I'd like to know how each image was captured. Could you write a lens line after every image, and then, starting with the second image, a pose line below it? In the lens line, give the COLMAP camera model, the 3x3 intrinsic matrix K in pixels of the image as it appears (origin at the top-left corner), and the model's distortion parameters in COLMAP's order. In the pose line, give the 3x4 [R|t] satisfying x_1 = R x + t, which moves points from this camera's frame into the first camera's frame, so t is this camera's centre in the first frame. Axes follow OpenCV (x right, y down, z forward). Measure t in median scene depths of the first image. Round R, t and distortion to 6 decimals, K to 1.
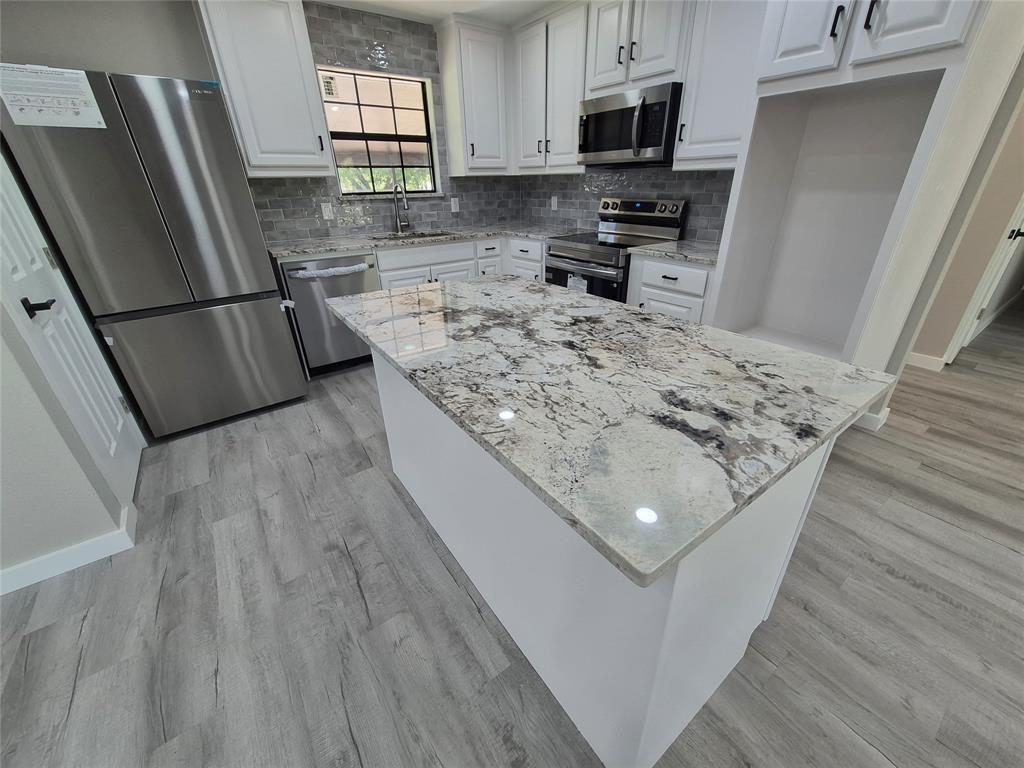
lens RADIAL K [[407.1, 0, 518.0], [0, 407.1, 377.8], [0, 0, 1]] dist [0.002240, 0.000350]
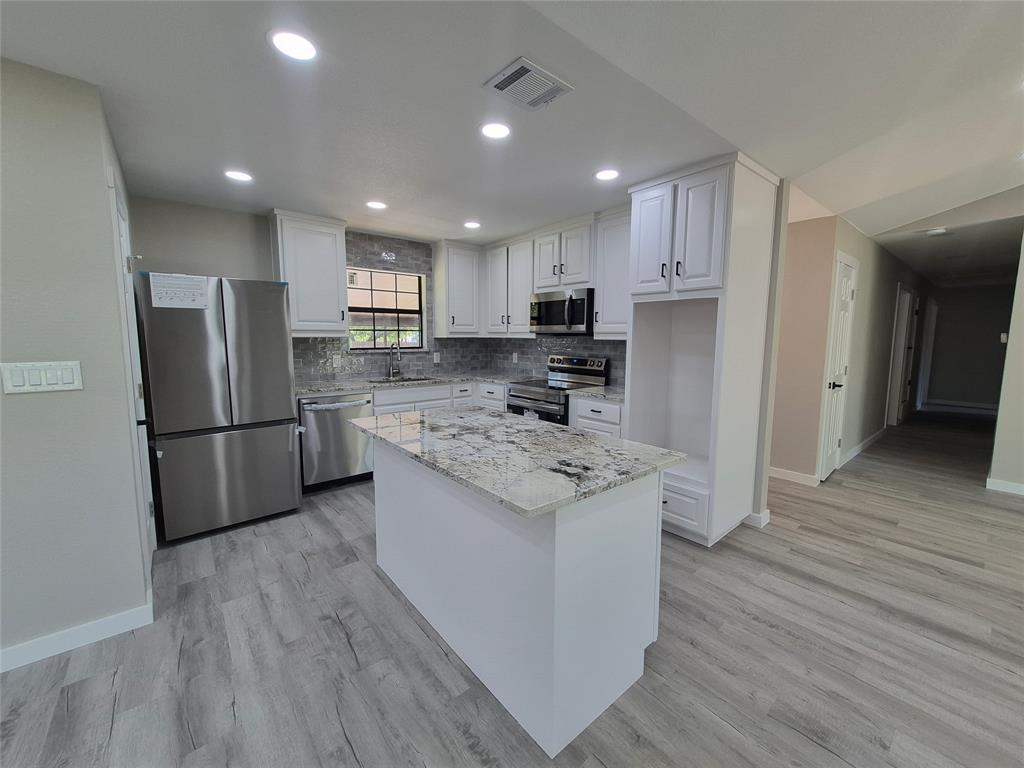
lens RADIAL K [[407.1, 0, 518.0], [0, 407.1, 377.8], [0, 0, 1]] dist [0.002240, 0.000350]
pose [[0.997421, 0.015314, 0.070117, 0.021442], [0.009579, 0.939825, -0.341521, 0.163956], [-0.071128, 0.341312, 0.937255, -0.434631]]
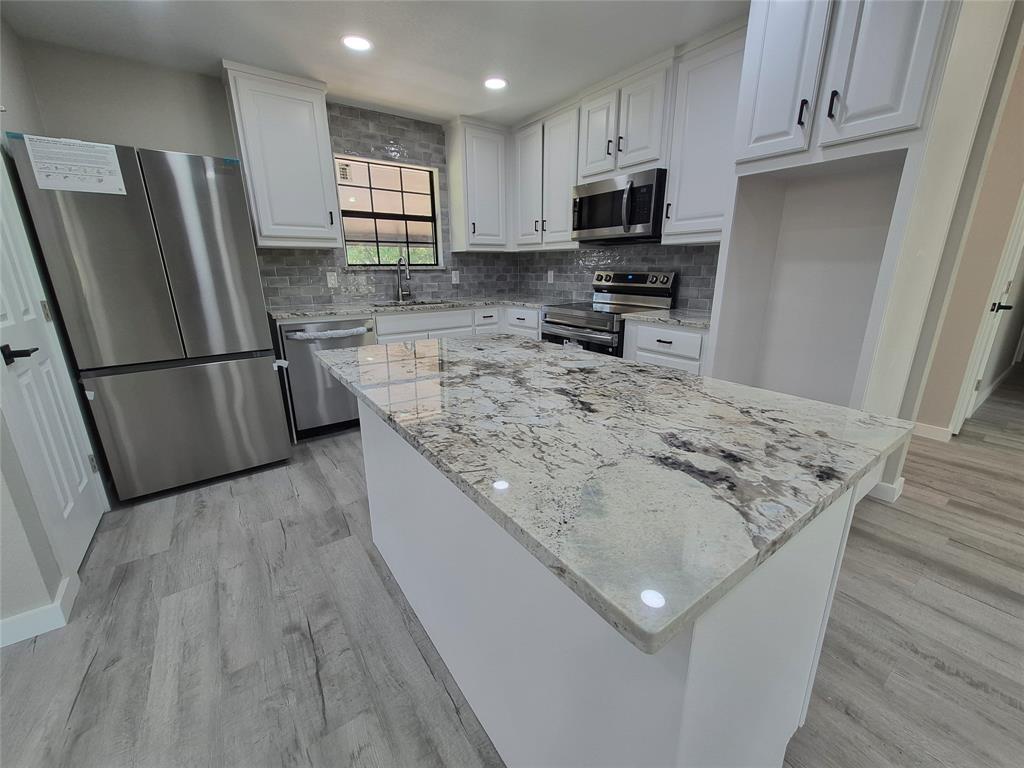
lens RADIAL K [[407.1, 0, 518.0], [0, 407.1, 377.8], [0, 0, 1]] dist [0.002240, 0.000350]
pose [[0.999917, 0.012698, 0.002103, 0.015209], [-0.012098, 0.983017, -0.183114, 0.043386], [-0.004392, 0.183074, 0.983089, 0.044226]]
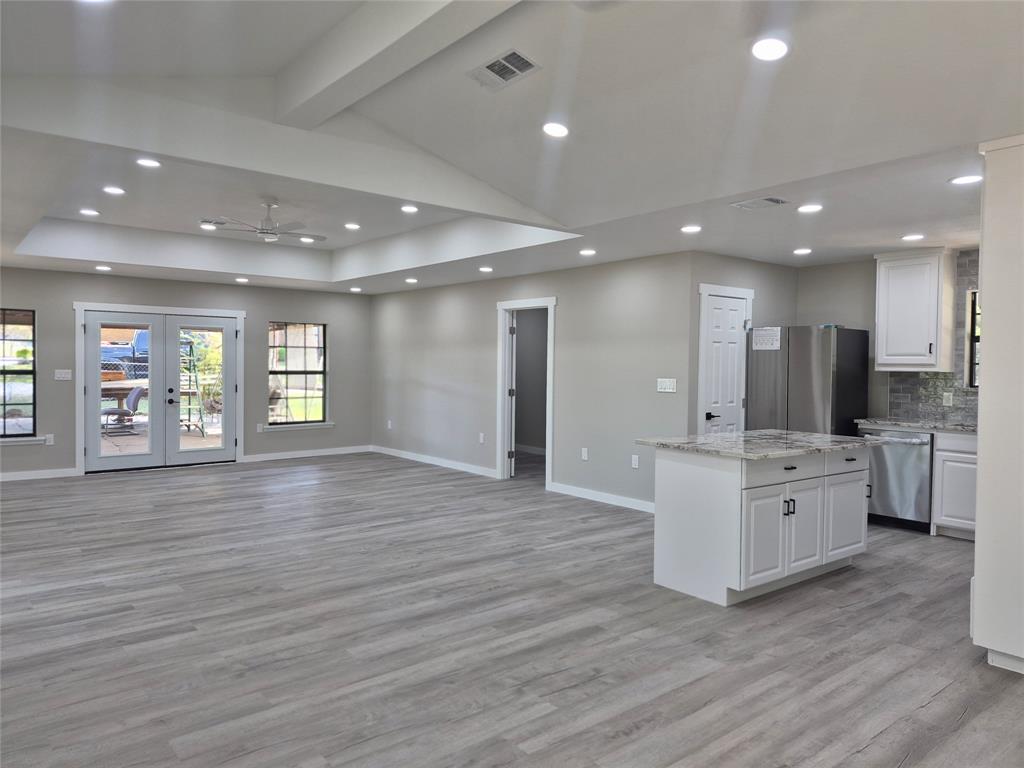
lens RADIAL K [[709.4, 0, 512.0], [0, 709.4, 384.0], [0, 0, 1]] dist [0.003563, 0.001696]
pose [[0.050251, 0.043658, -0.997782, 2.819714], [-0.448314, 0.893724, 0.016527, 0.116050], [0.892463, 0.446489, 0.064483, -0.422630]]
